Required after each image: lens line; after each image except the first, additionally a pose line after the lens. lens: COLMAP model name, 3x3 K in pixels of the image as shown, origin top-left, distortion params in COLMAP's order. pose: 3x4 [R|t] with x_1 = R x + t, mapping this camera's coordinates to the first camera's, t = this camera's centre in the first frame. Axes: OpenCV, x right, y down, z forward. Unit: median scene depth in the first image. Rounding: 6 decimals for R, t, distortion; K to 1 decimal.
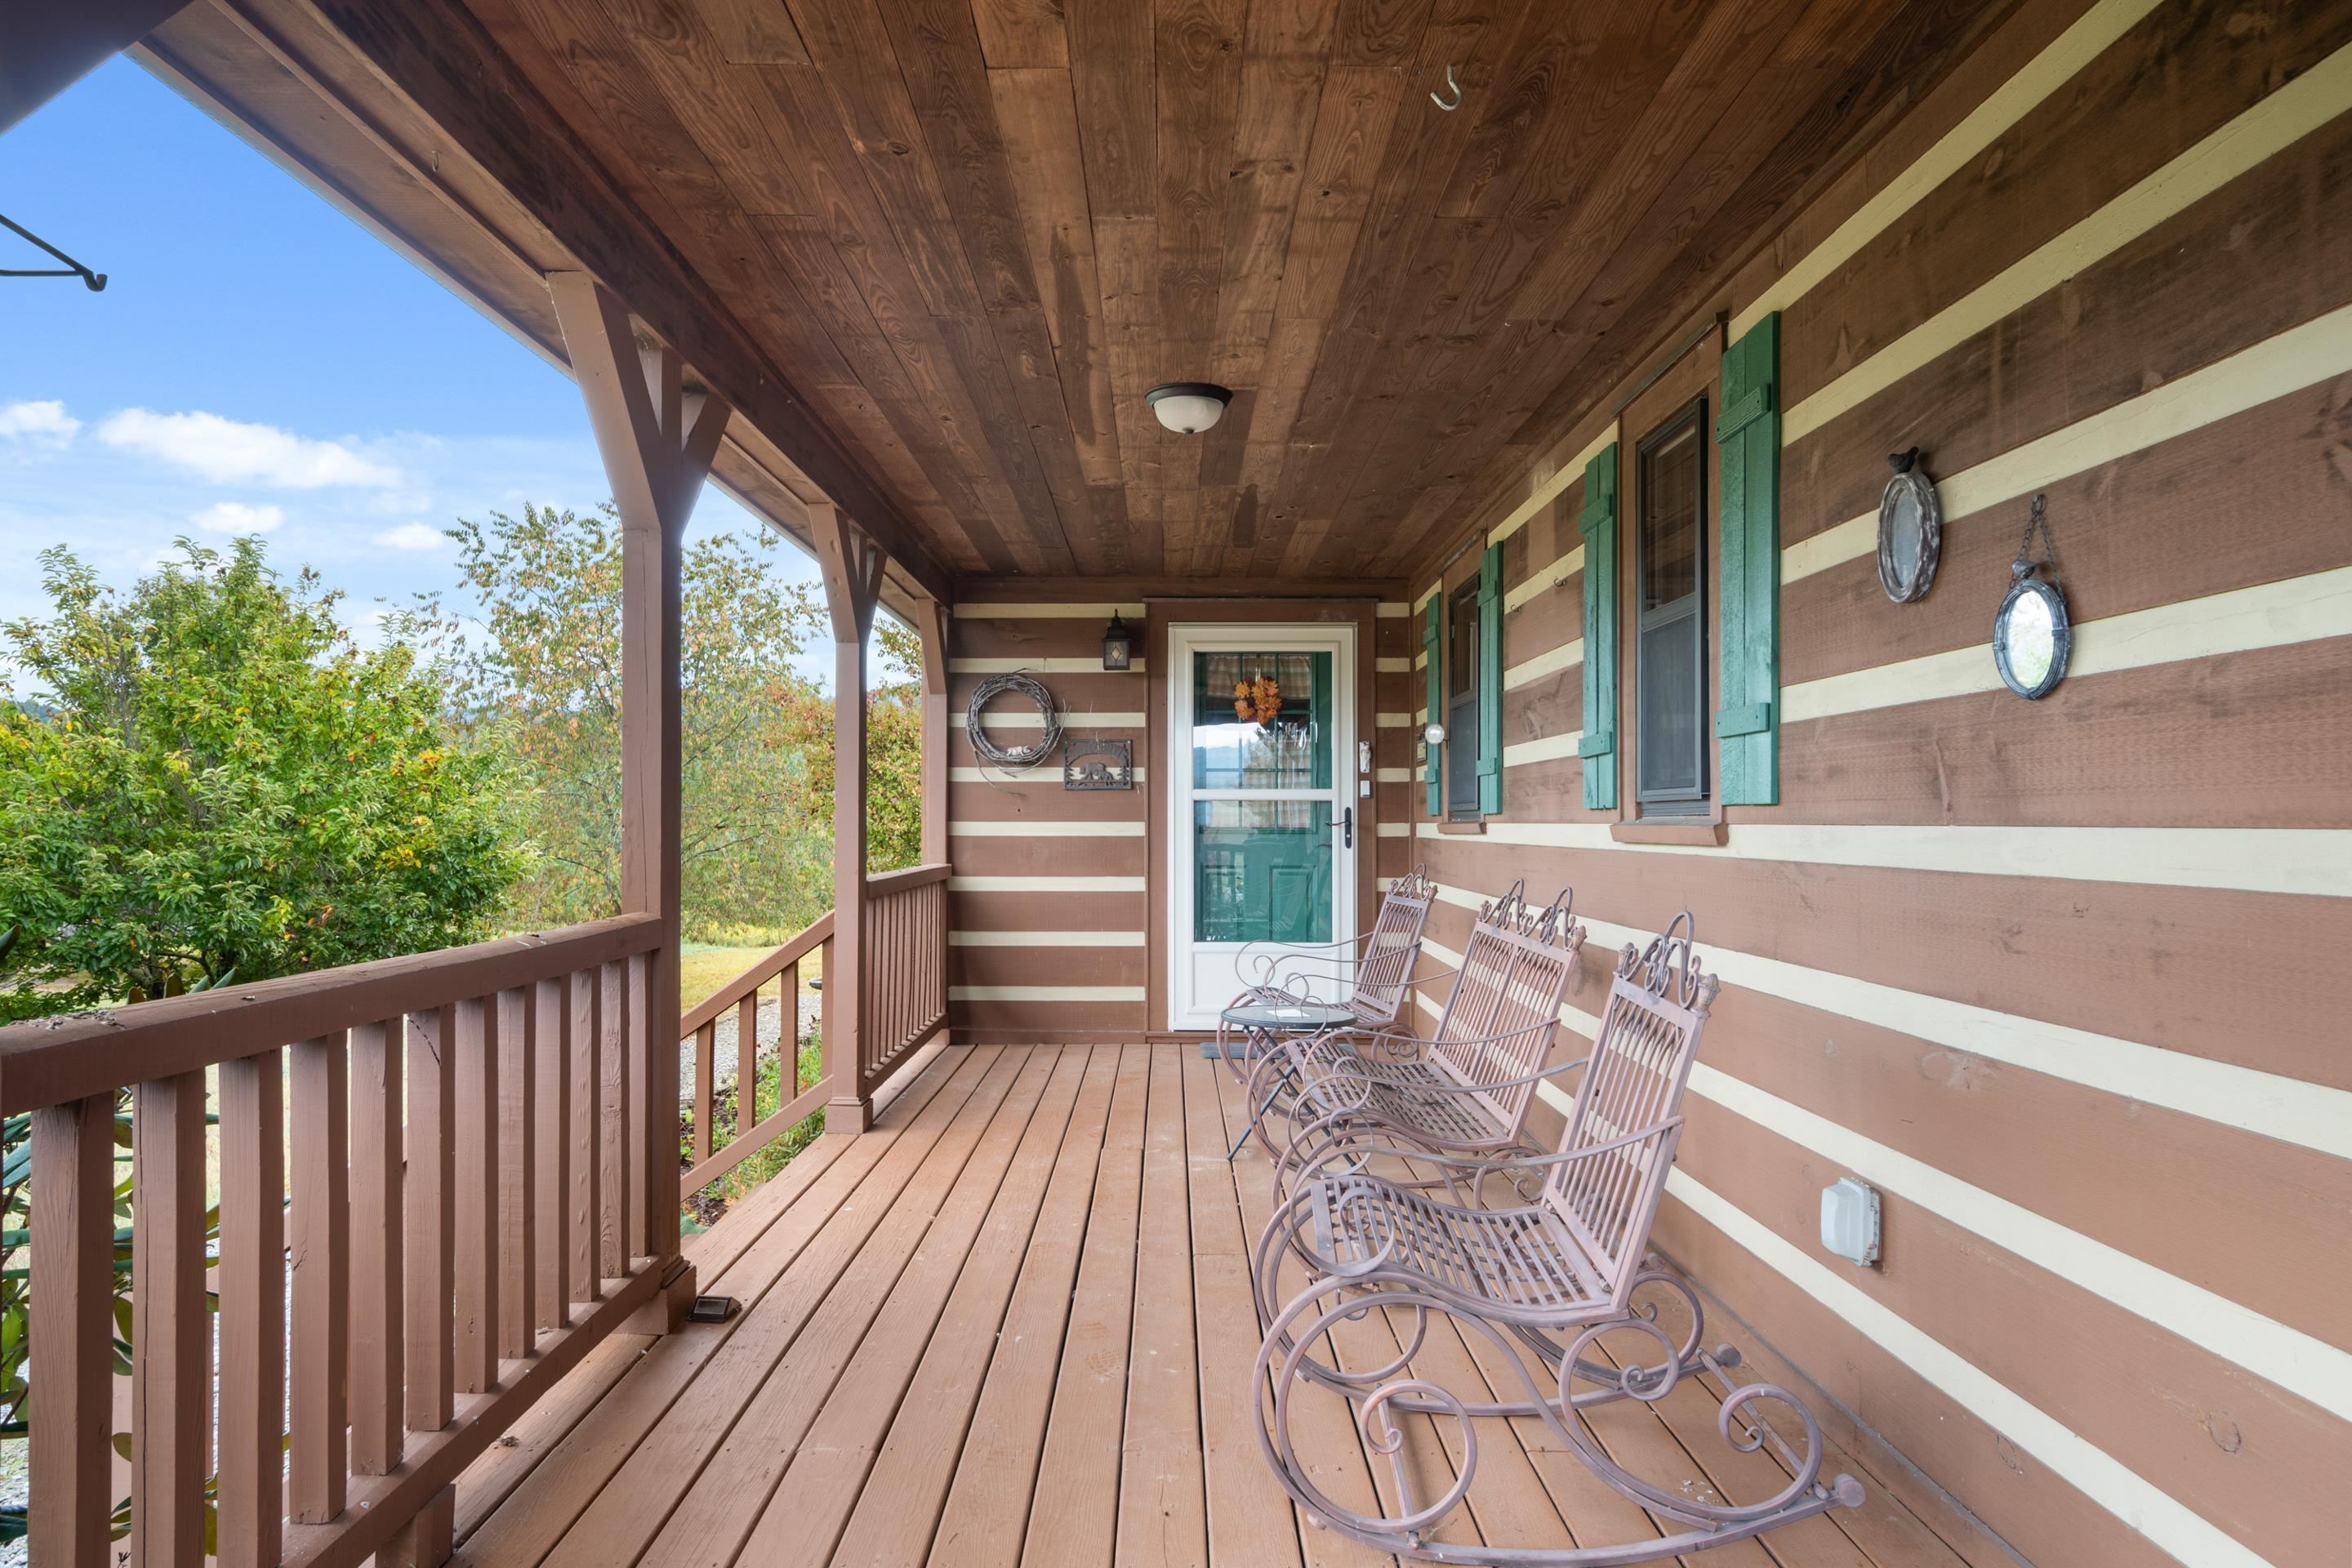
lens RADIAL K [[1514.1, 0, 1181.9], [0, 1514.1, 791.9], [0, 0, 1]] dist [-0.001453, -0.000862]
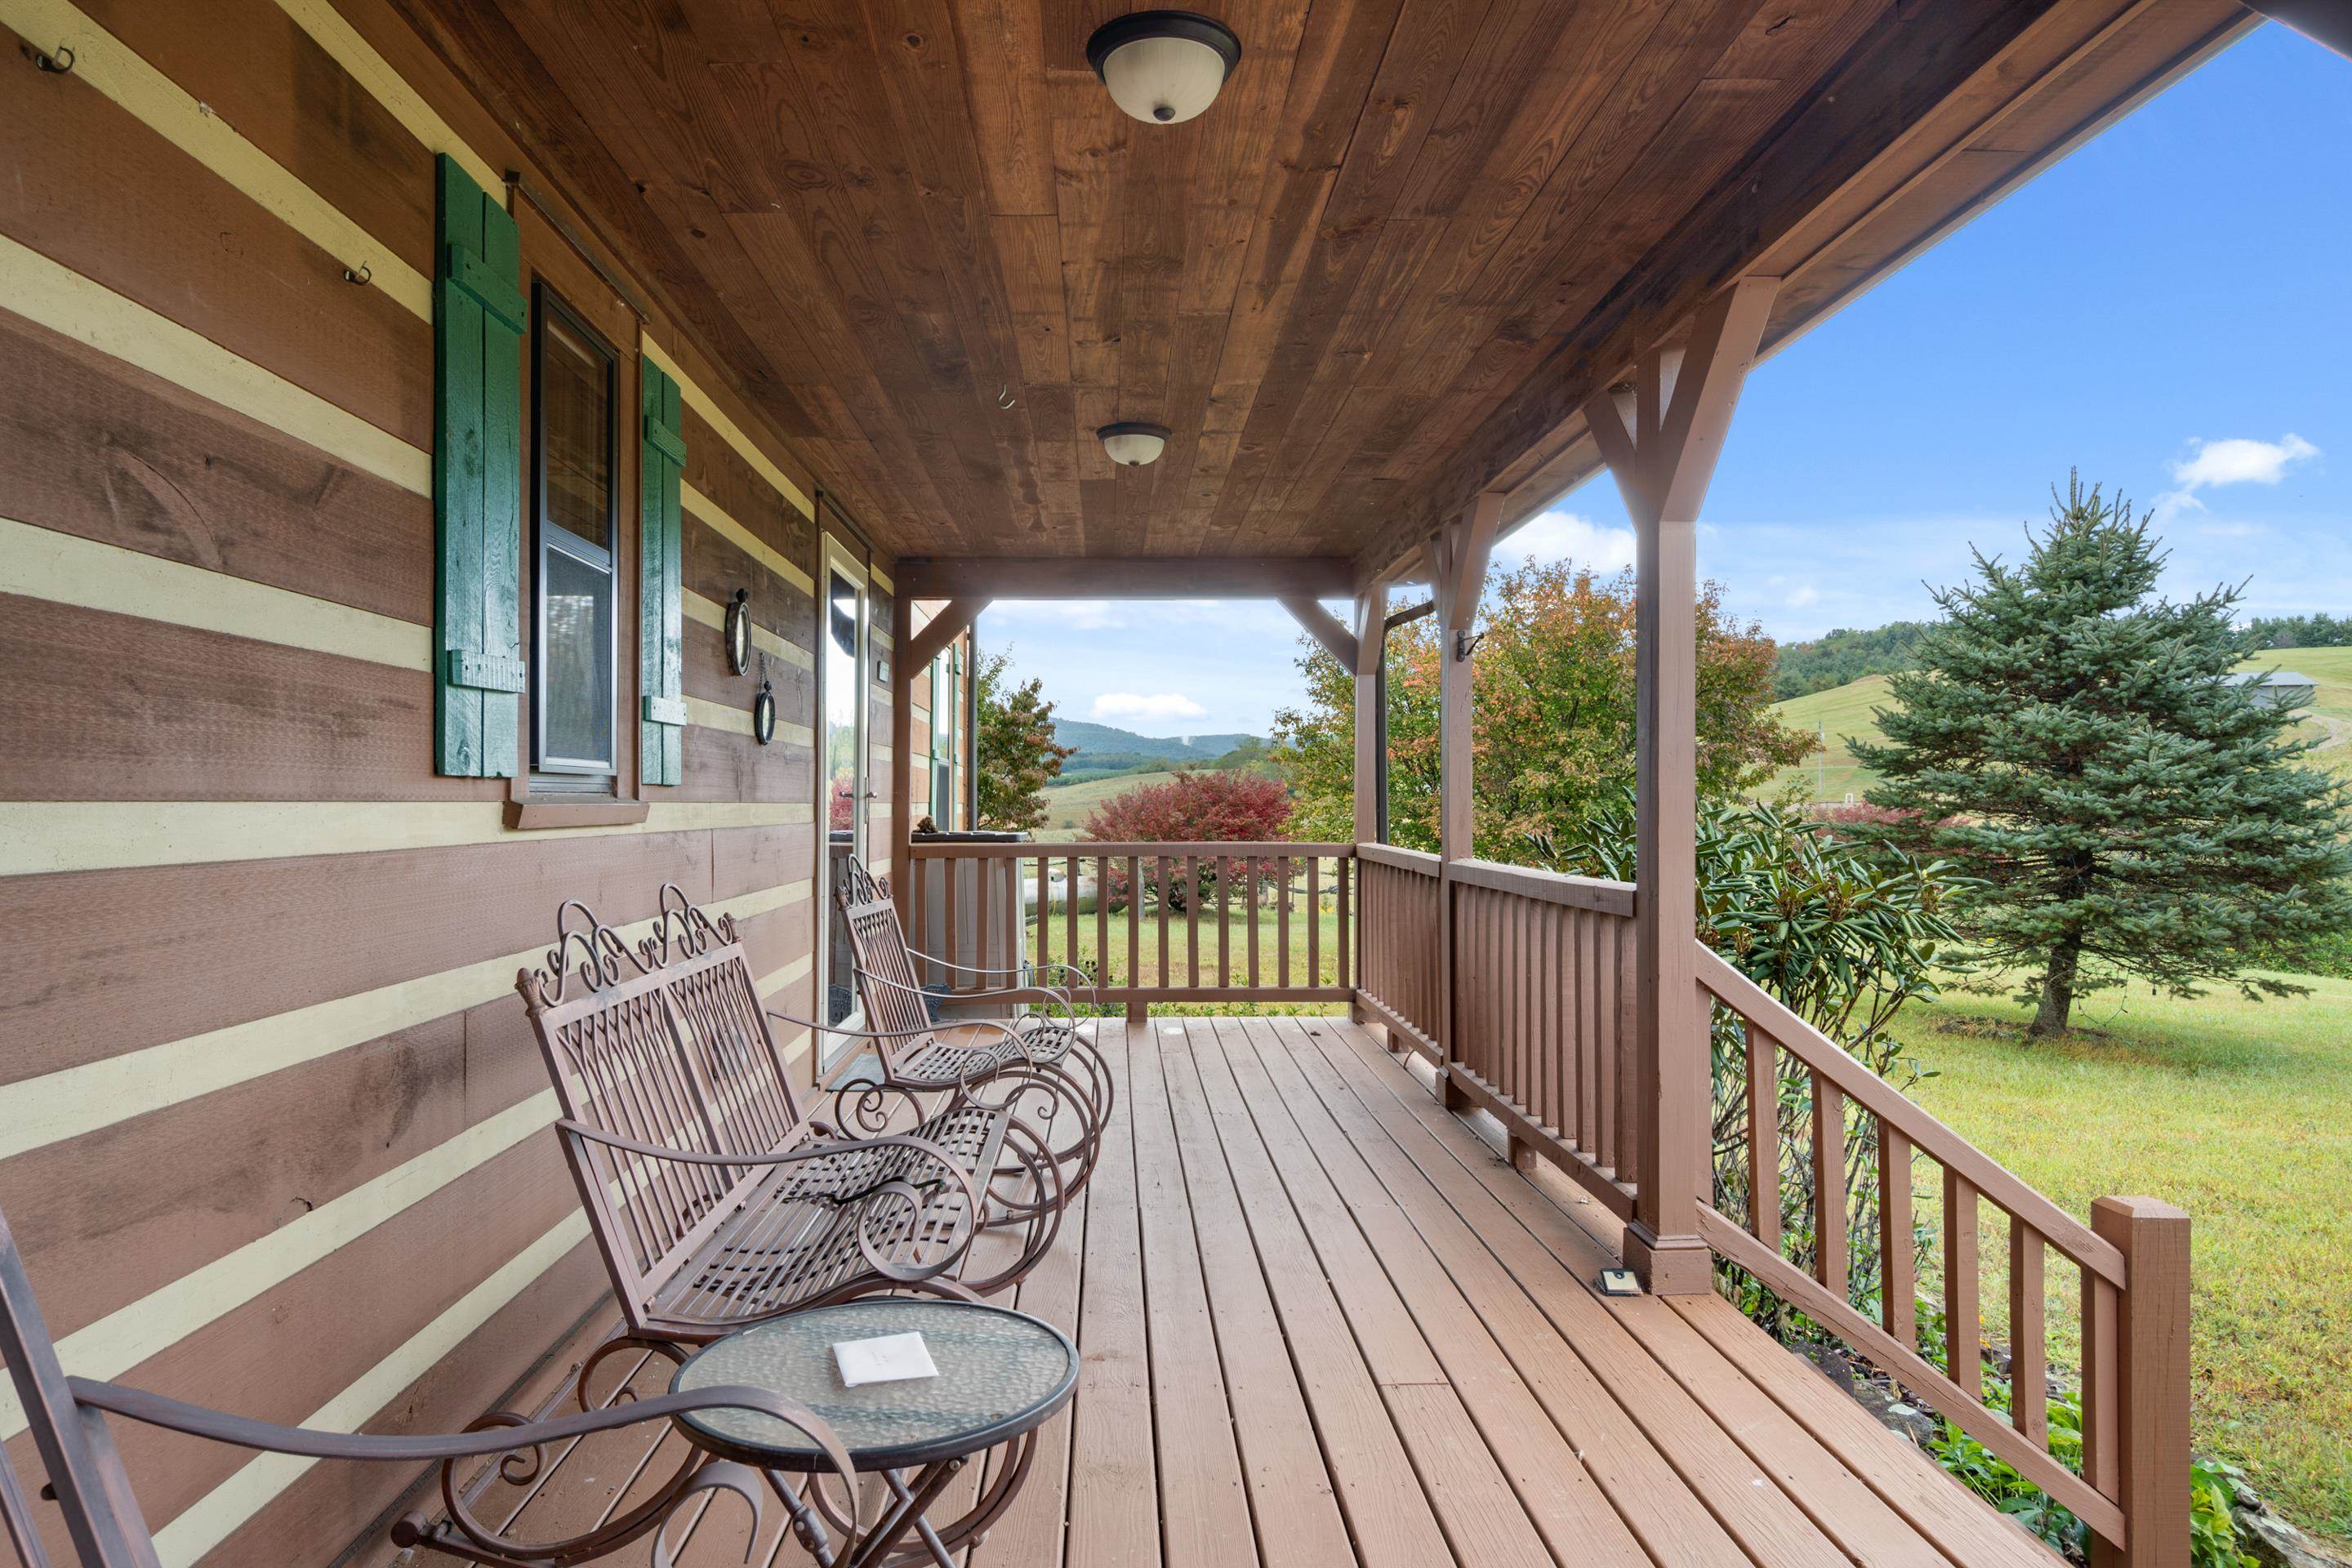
lens RADIAL K [[1428.3, 0, 1177.2], [0, 1428.3, 792.4], [0, 0, 1]] dist [-0.011796, 0.002067]
pose [[-0.999230, -0.004485, -0.038975, 0.026275], [-0.003405, 0.999609, -0.027741, 0.043488], [0.039084, -0.027587, -0.998855, 2.090226]]
